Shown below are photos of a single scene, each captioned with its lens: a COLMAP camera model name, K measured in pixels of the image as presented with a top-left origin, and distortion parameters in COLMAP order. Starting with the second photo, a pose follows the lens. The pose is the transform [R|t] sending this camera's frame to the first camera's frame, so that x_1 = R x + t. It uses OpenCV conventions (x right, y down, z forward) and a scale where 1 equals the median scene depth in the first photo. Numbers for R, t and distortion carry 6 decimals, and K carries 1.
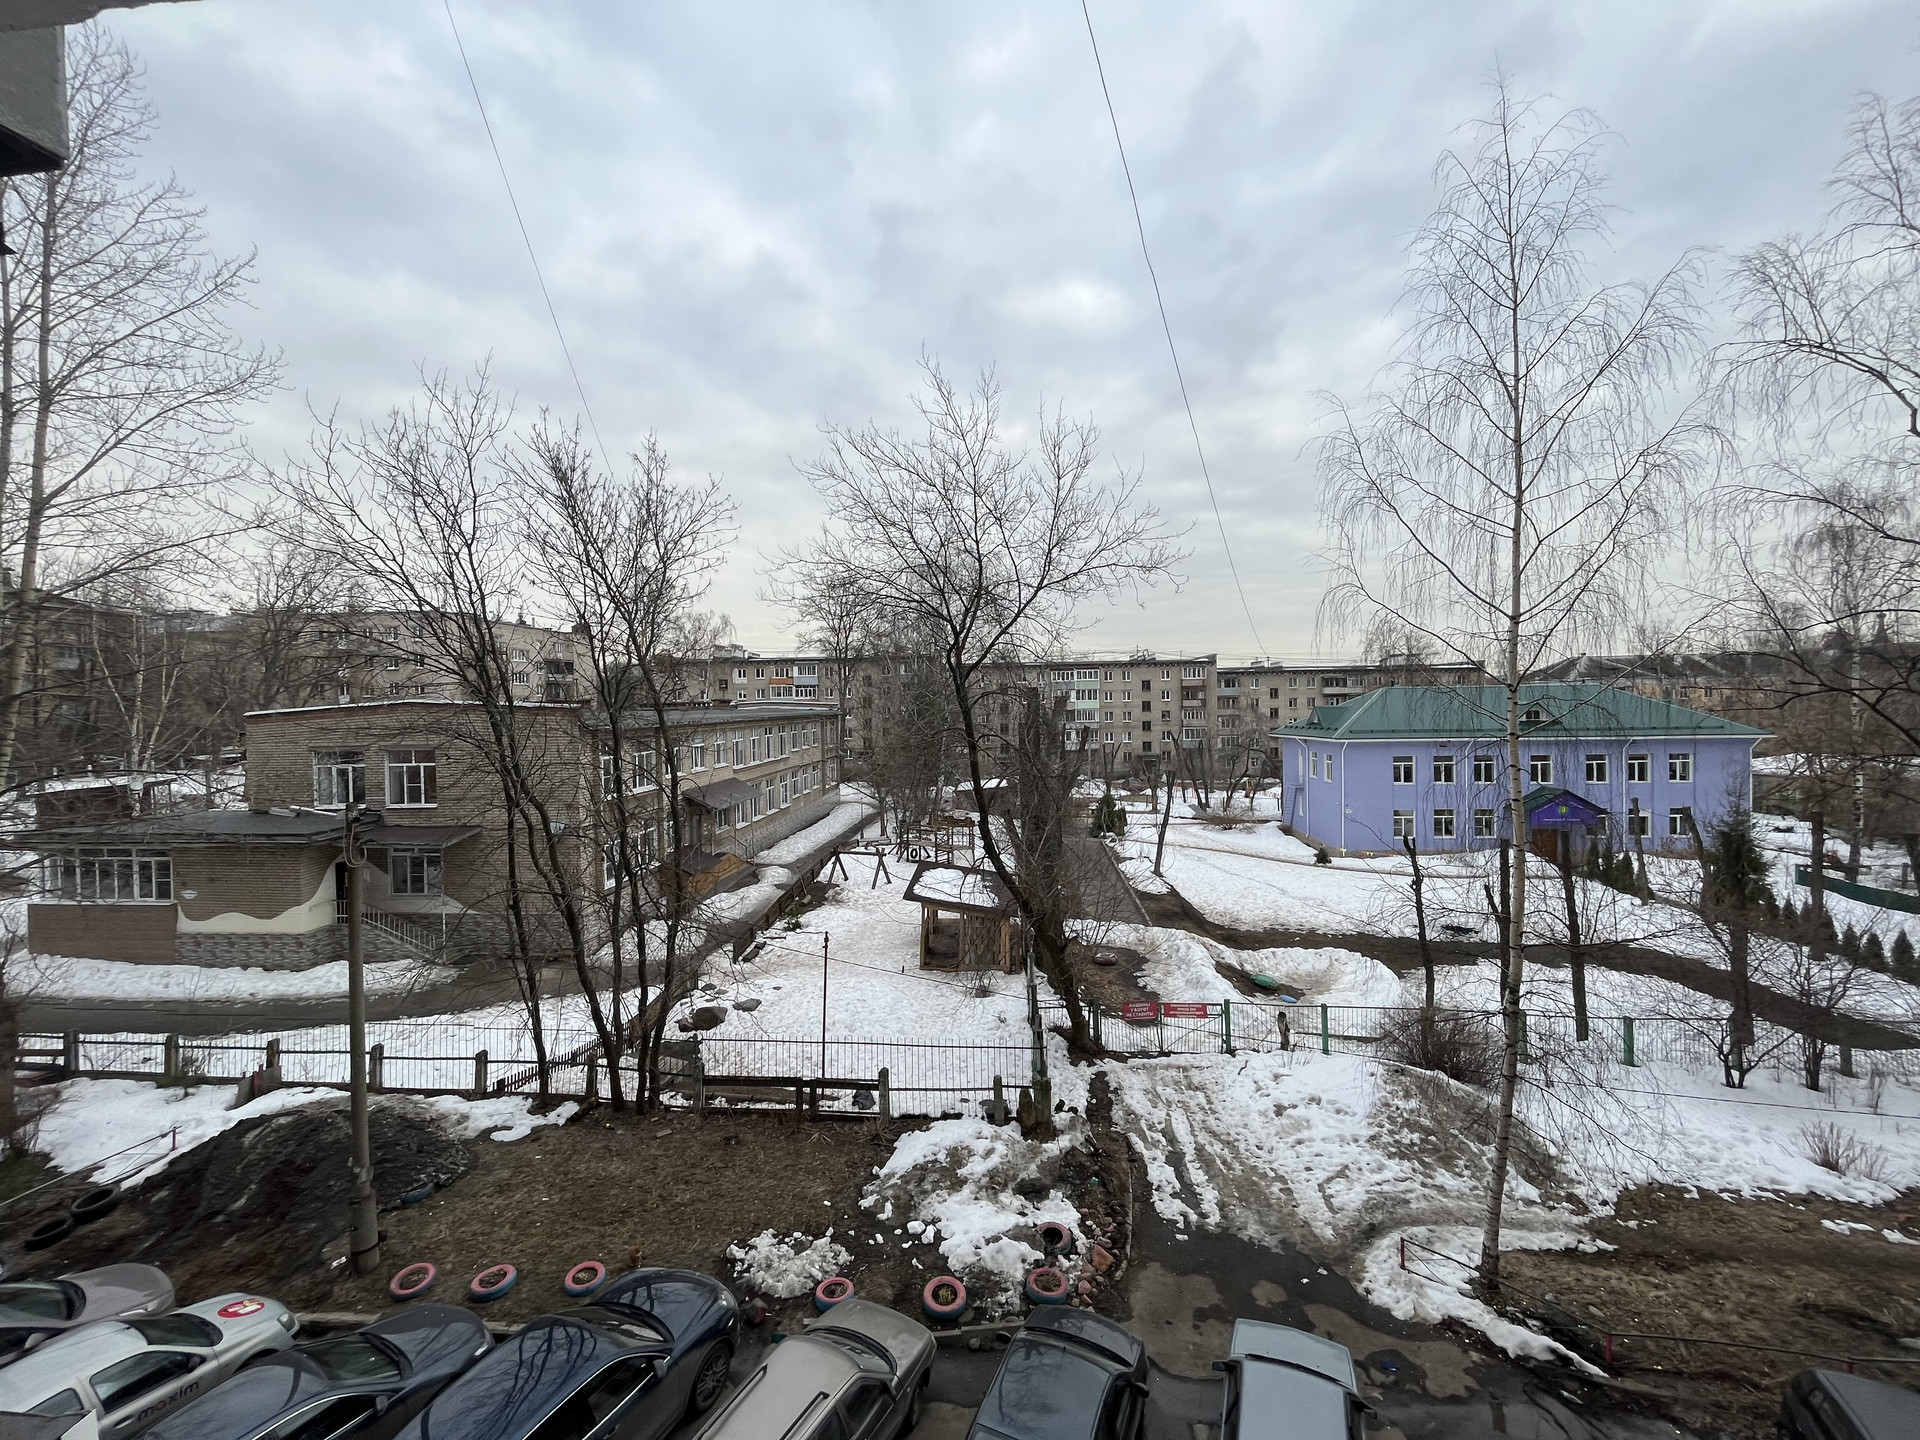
lens RADIAL K [[769.2, 0, 959.0], [0, 769.2, 714.0], [0, 0, 1]] dist [-0.004265, -0.000043]
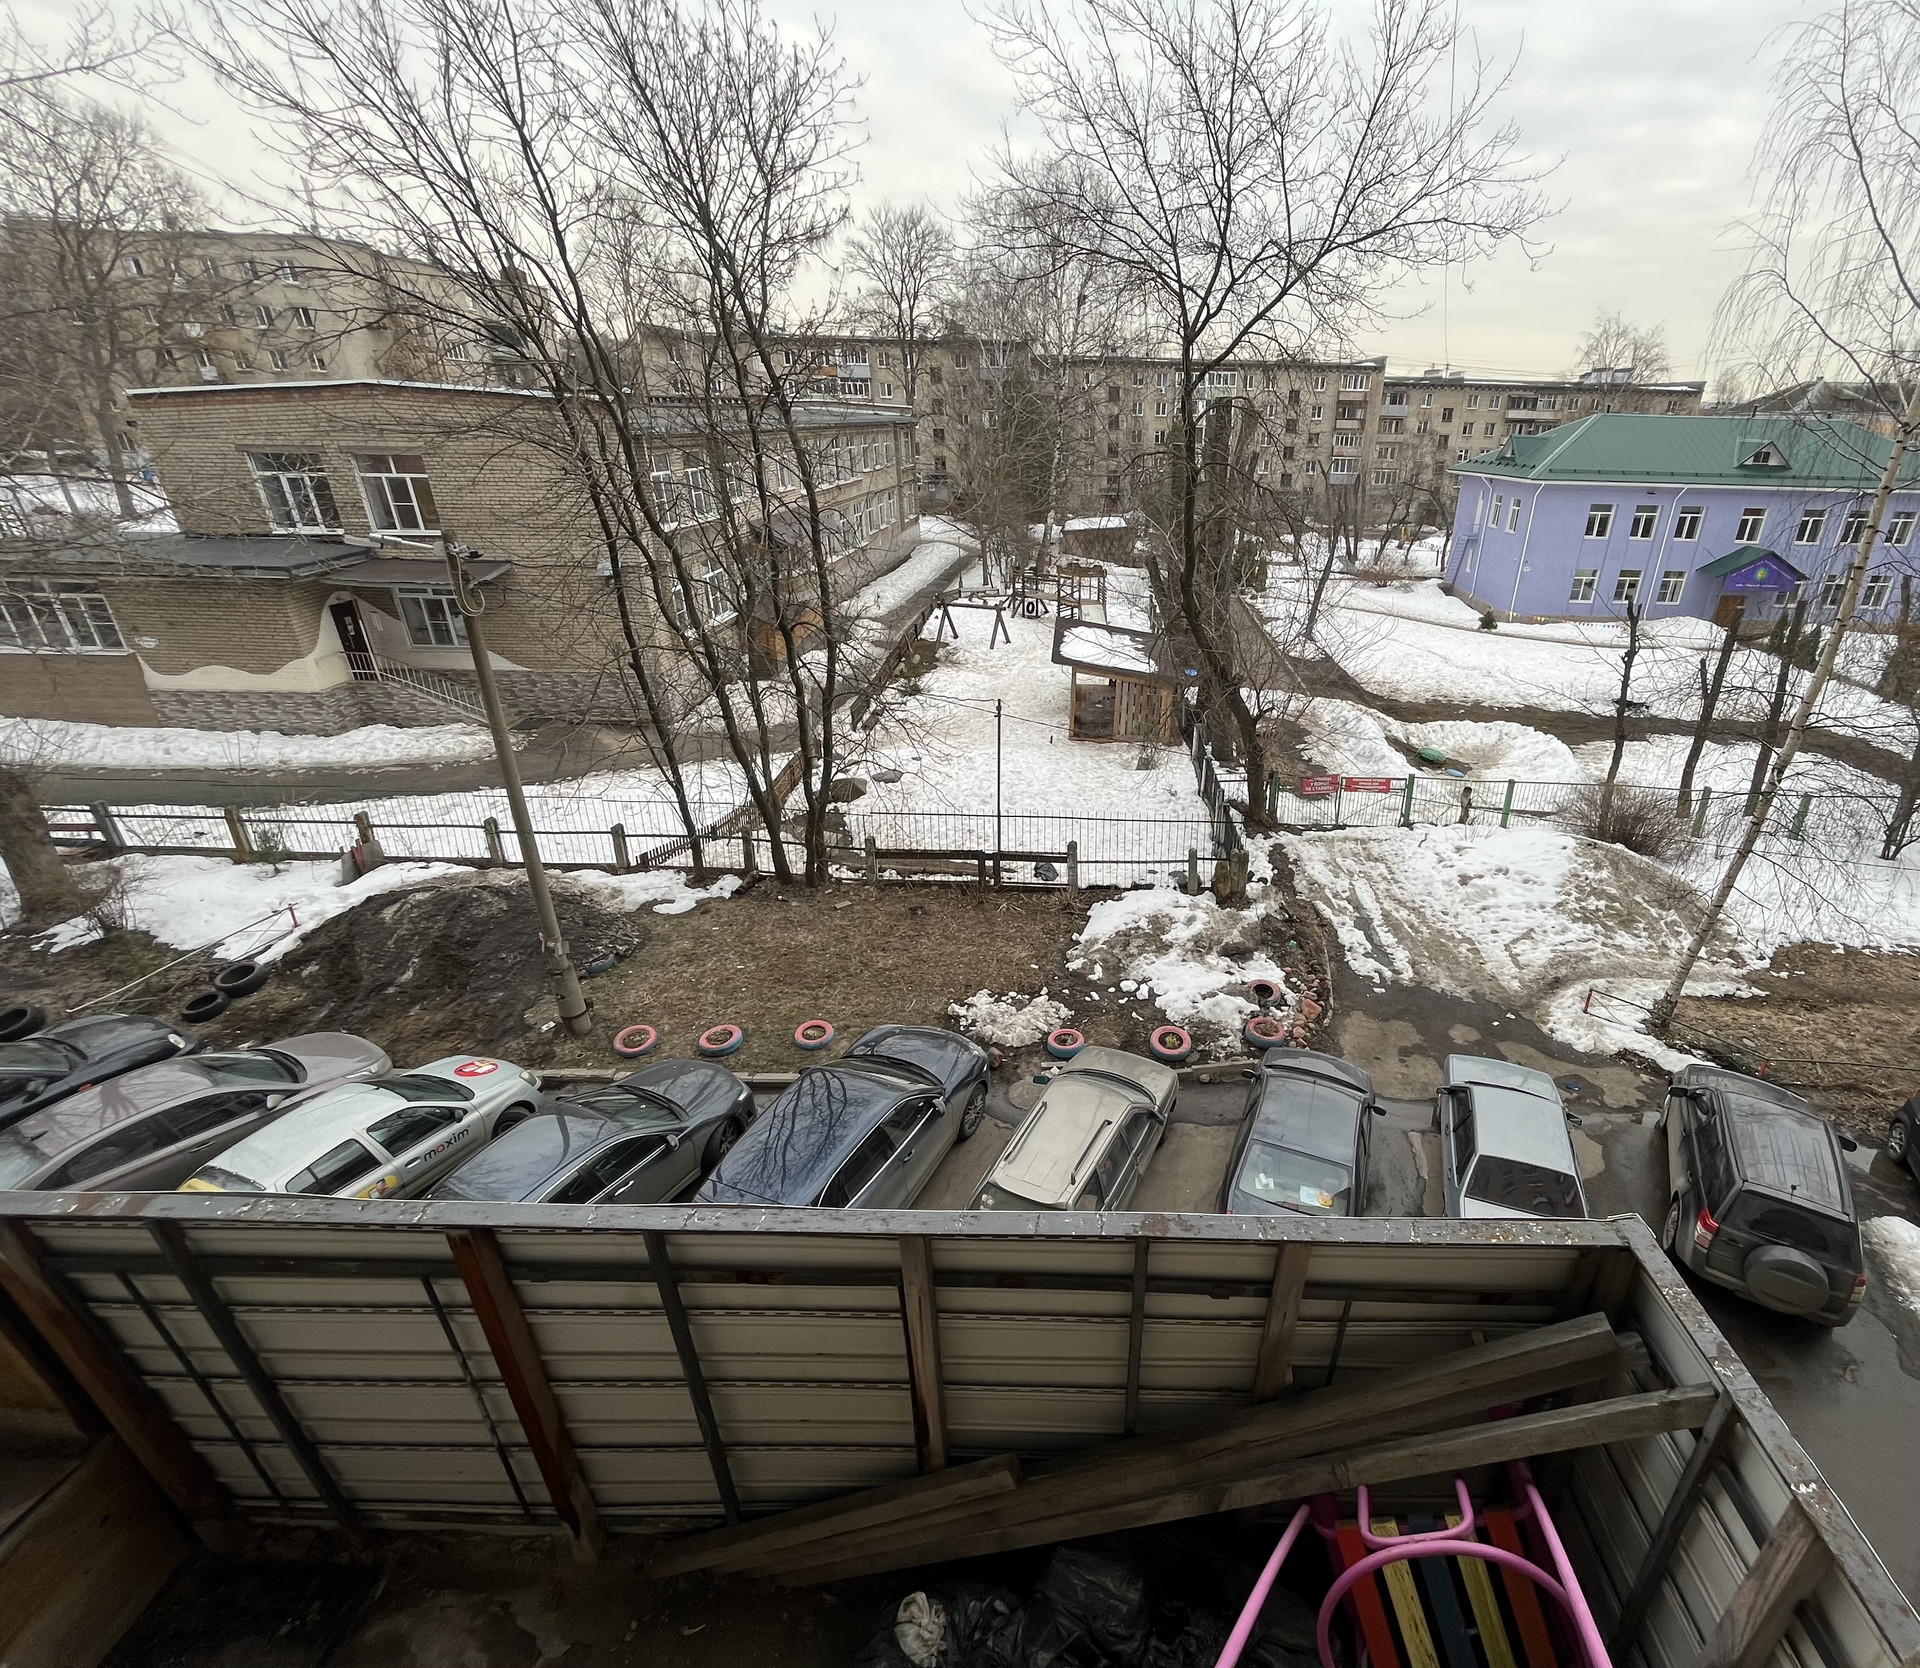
lens RADIAL K [[892.2, 0, 960.2], [0, 892.2, 817.4], [0, 0, 1]] dist [-0.003065, -0.000398]
pose [[0.996409, 0.001502, 0.084655, -0.328139], [-0.035640, 0.914383, 0.403278, 0.000644], [-0.076801, -0.404847, 0.911153, 0.032866]]
